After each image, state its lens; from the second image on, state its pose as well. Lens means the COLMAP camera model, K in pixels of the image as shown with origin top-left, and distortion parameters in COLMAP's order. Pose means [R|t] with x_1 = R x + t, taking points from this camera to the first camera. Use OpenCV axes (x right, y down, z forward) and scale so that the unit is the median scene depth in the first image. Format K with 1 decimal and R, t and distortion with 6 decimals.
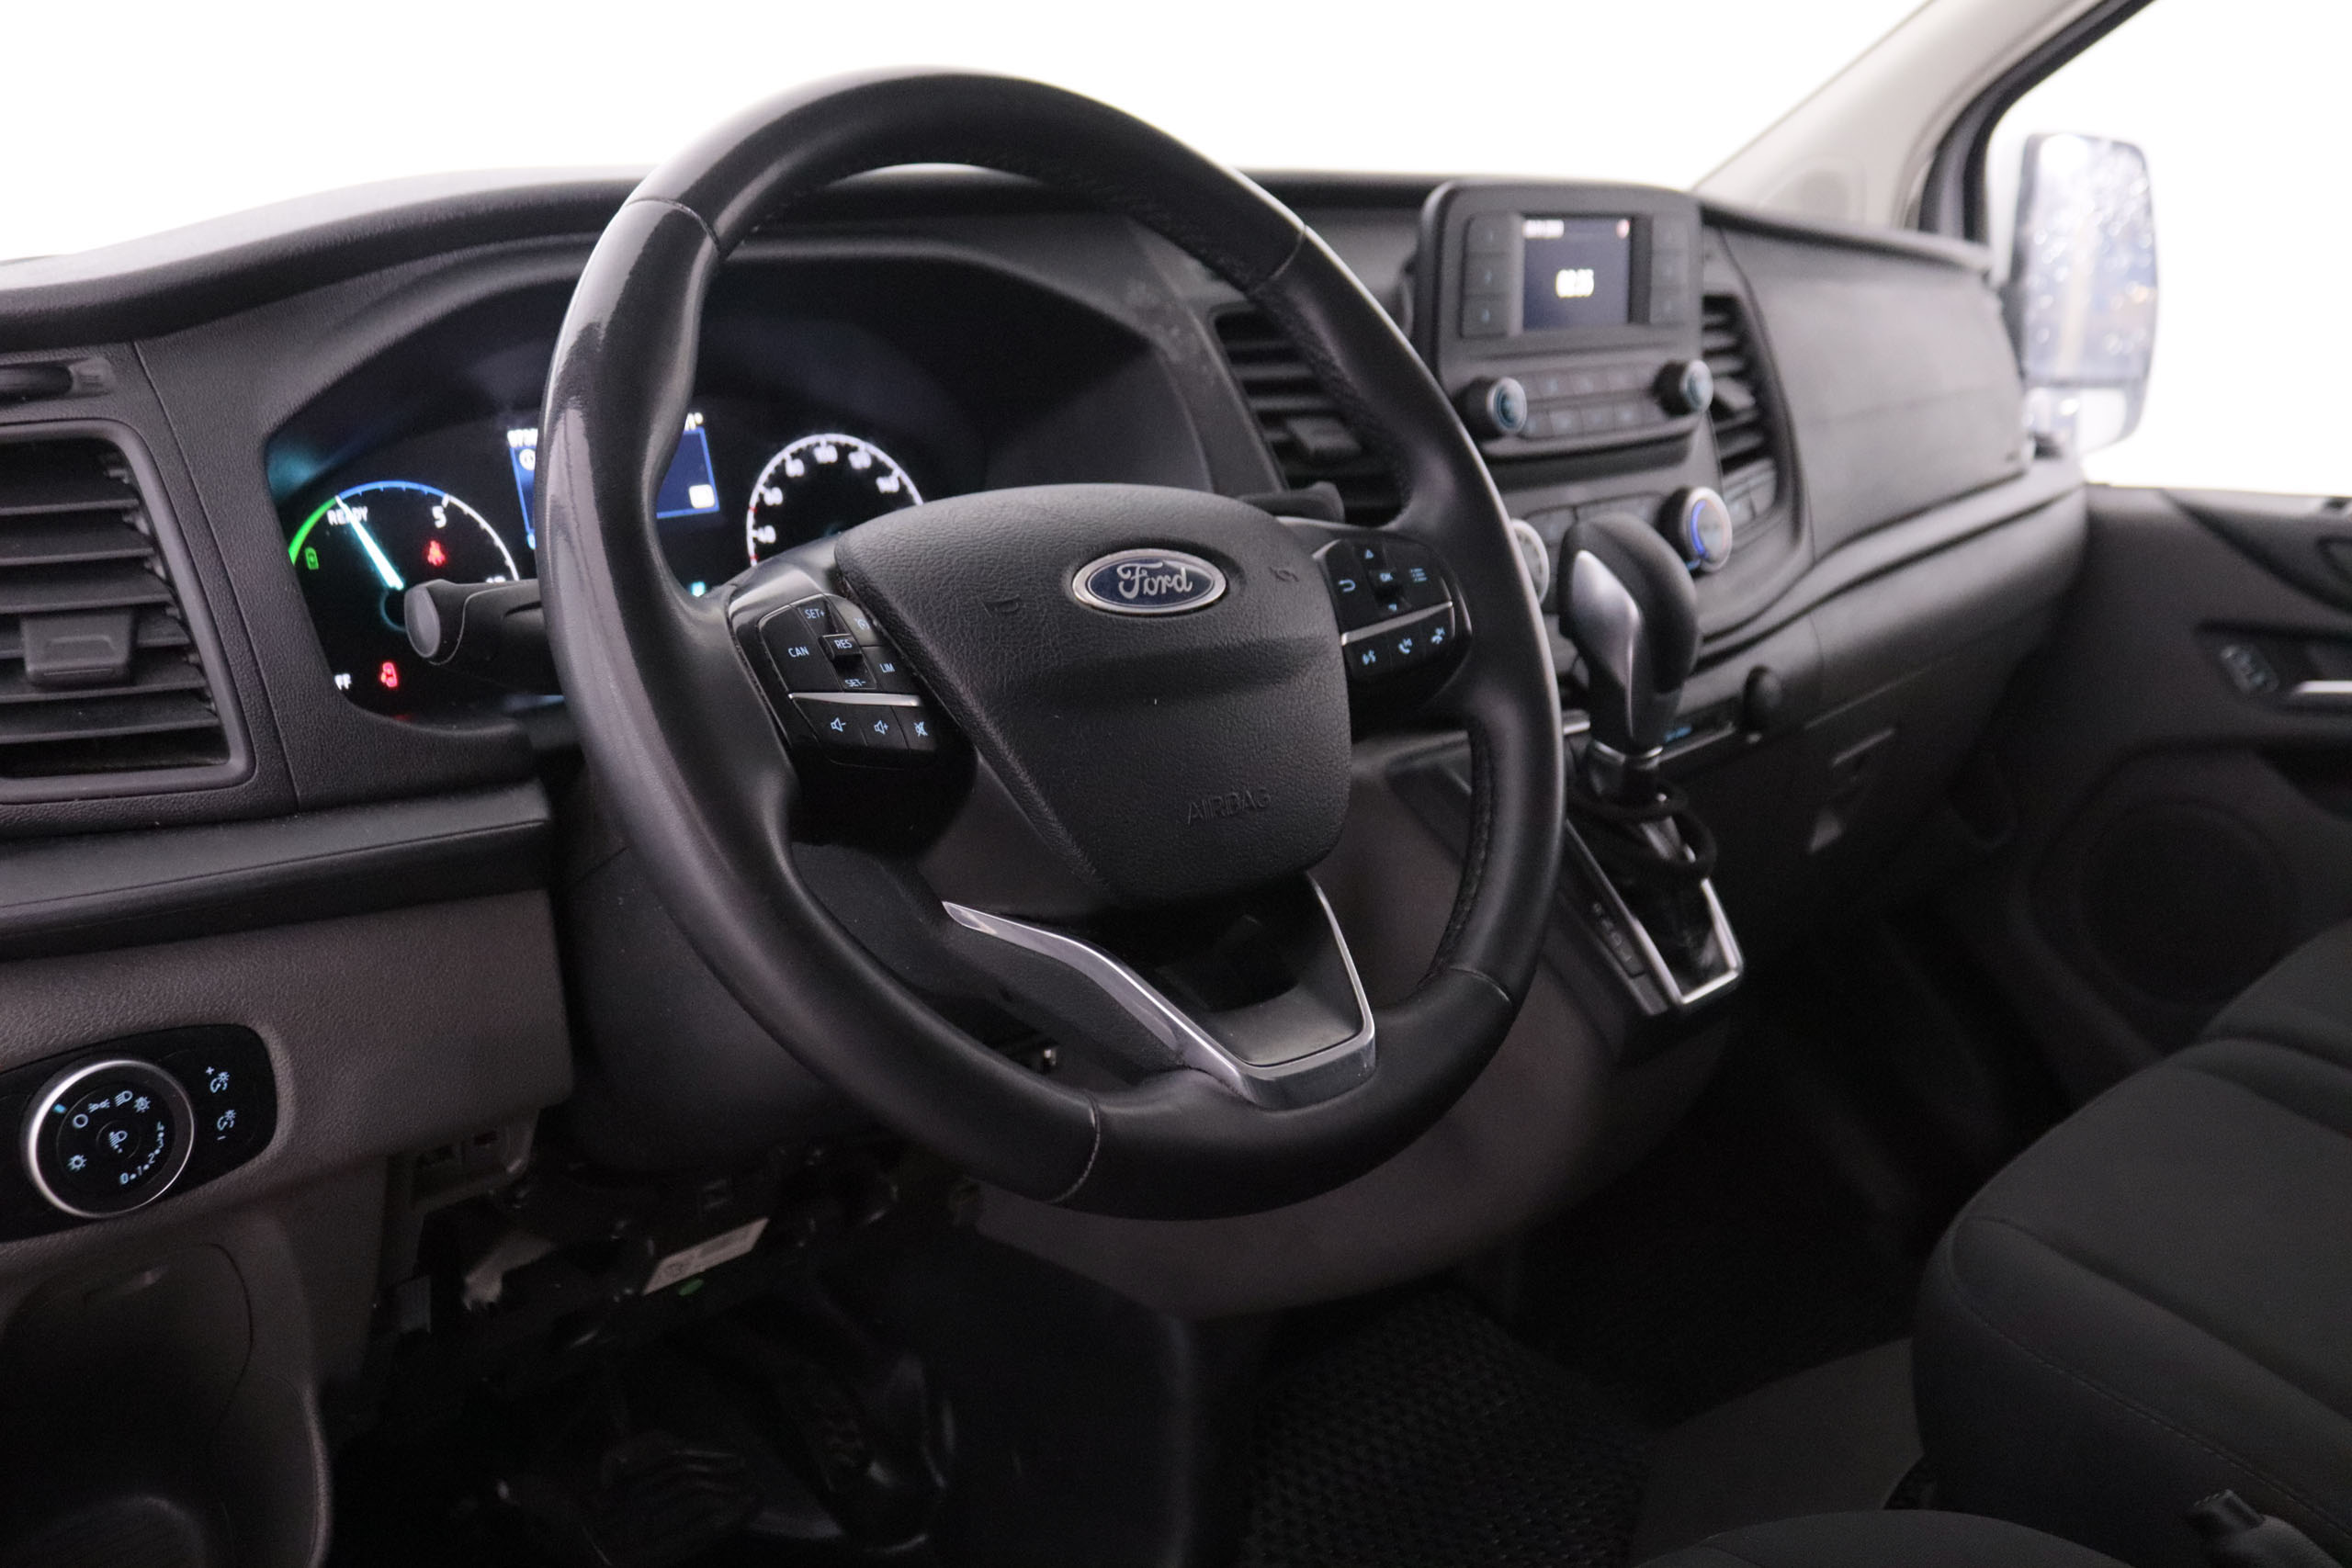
lens RADIAL K [[2220.0, 0, 1170.4], [0, 2220.0, 781.0], [0, 0, 1]] dist [0.006147, 0.000000]
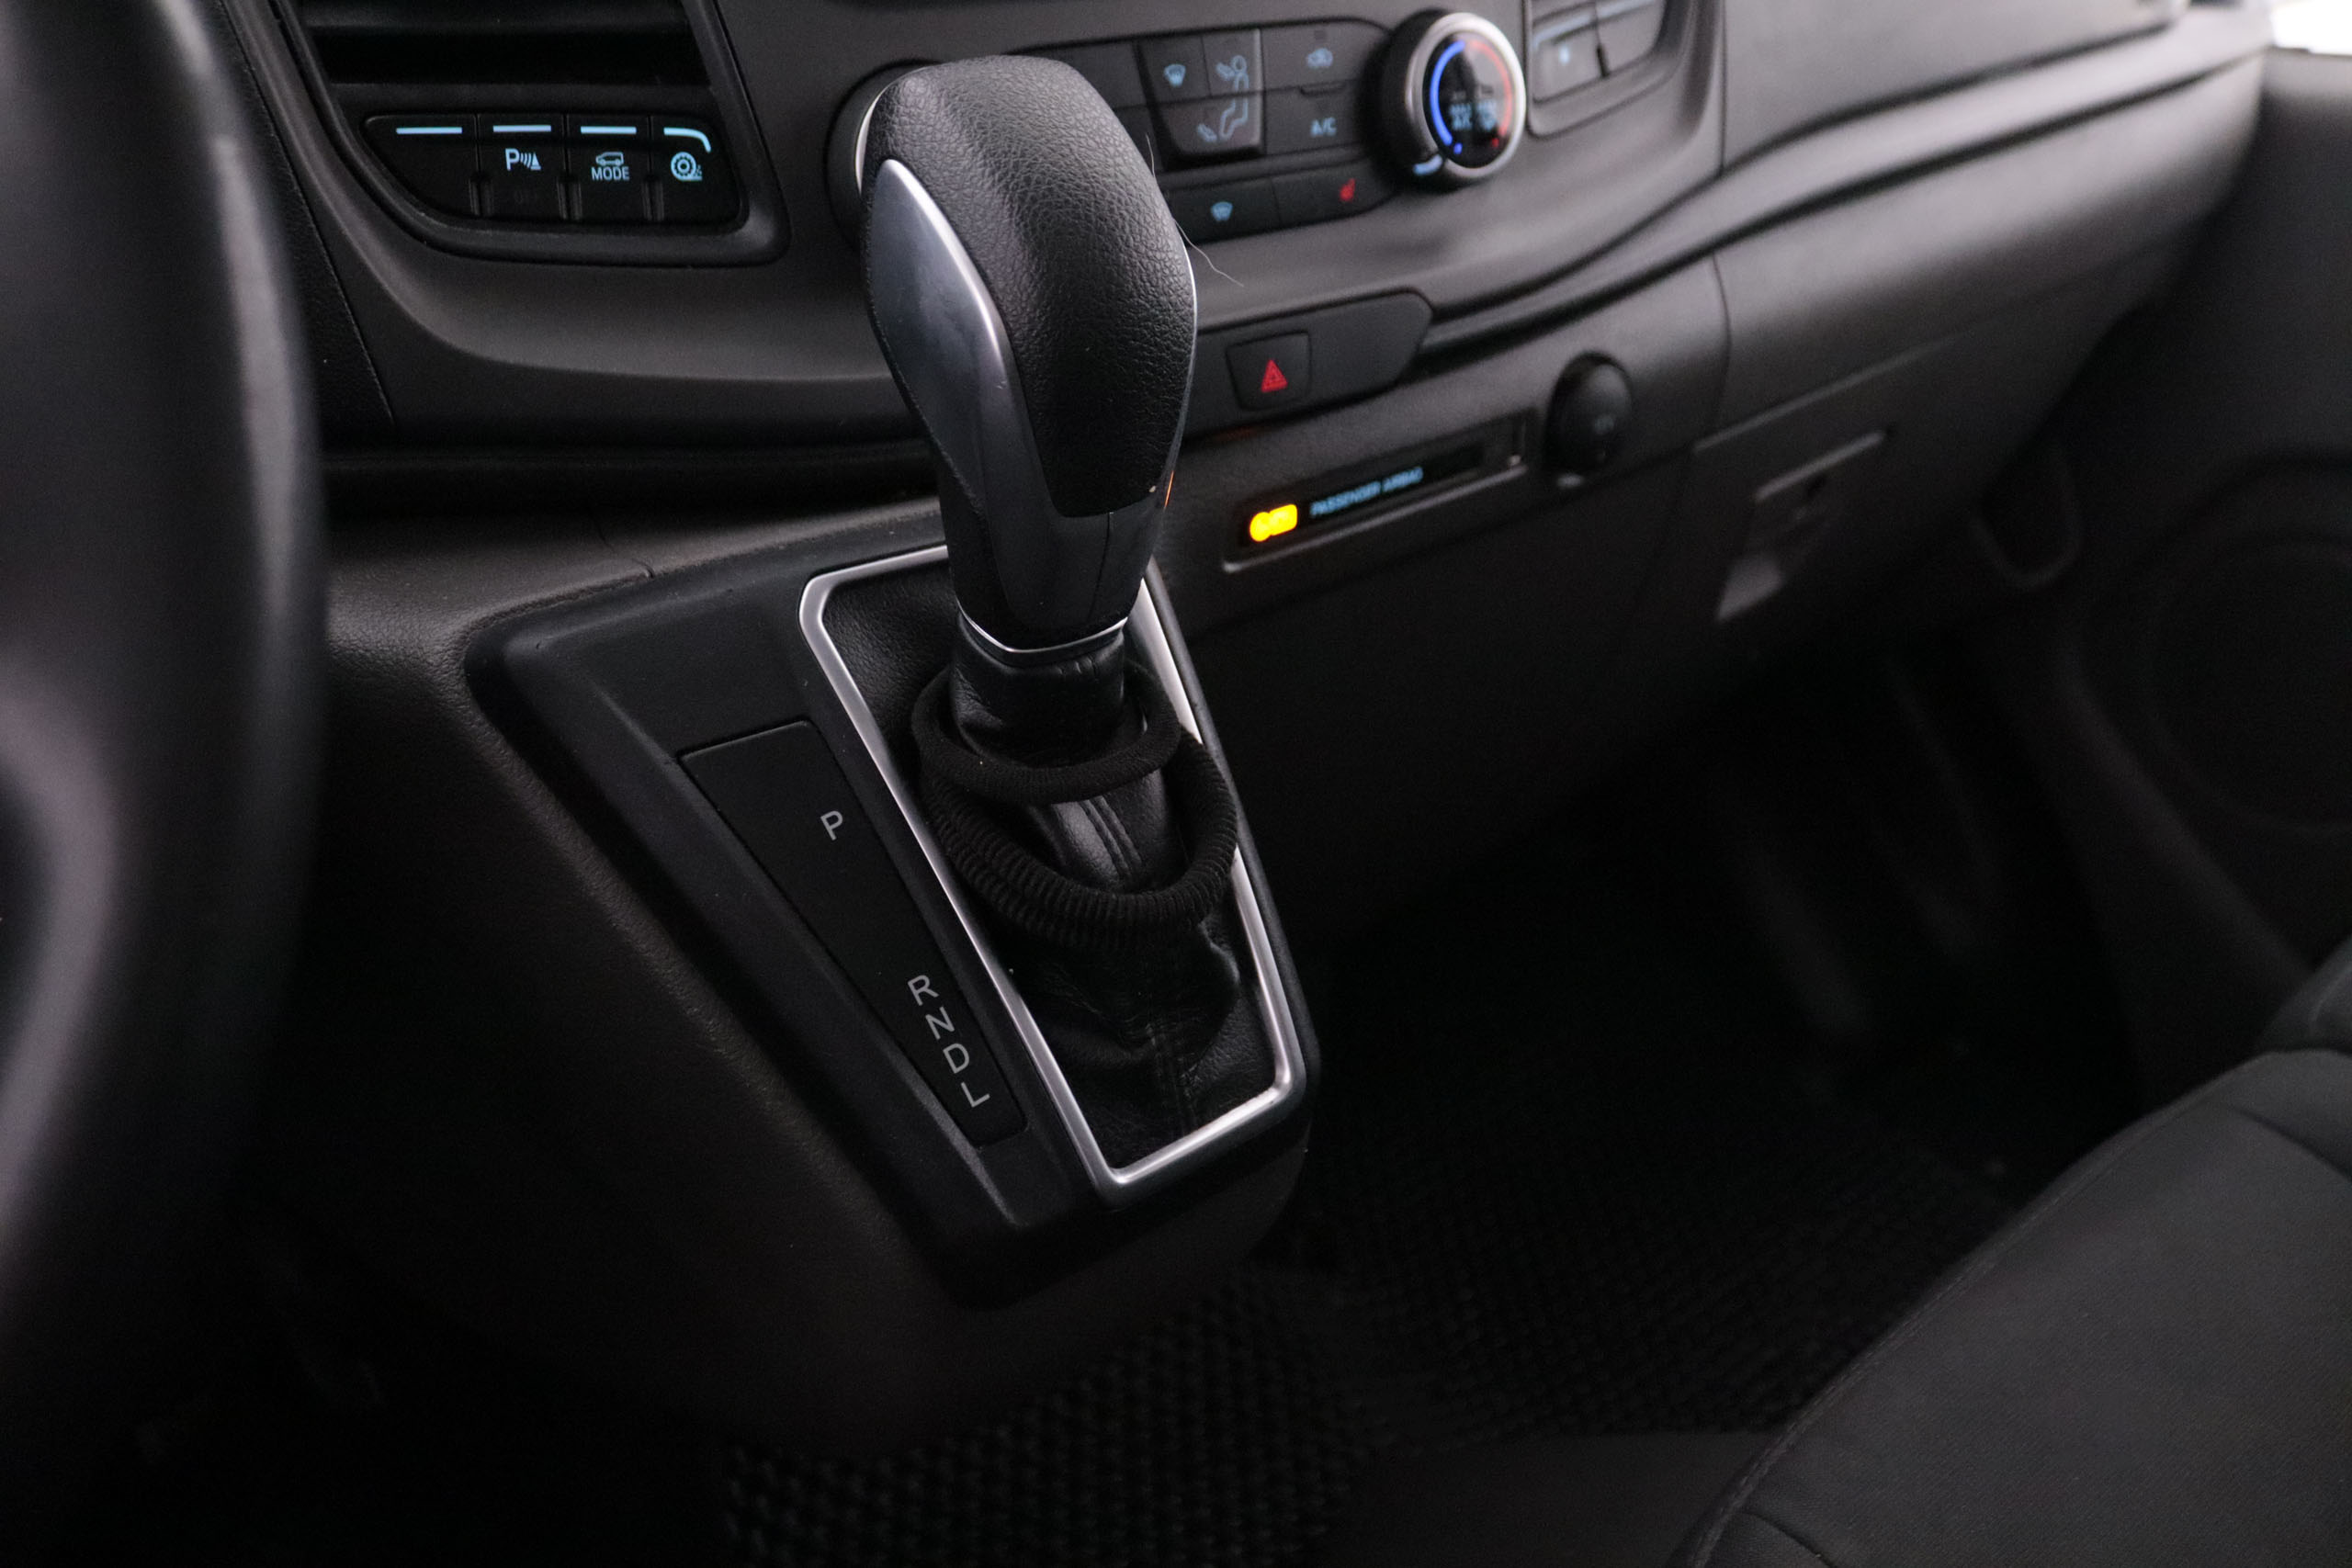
lens RADIAL K [[2249.2, 0, 1178.3], [0, 2249.2, 765.8], [0, 0, 1]] dist [-0.008108, 0.000000]
pose [[0.995536, 0.090955, -0.025197, 0.179346], [-0.083467, 0.973085, 0.214798, -0.061041], [0.044055, -0.211736, 0.976334, 0.413764]]
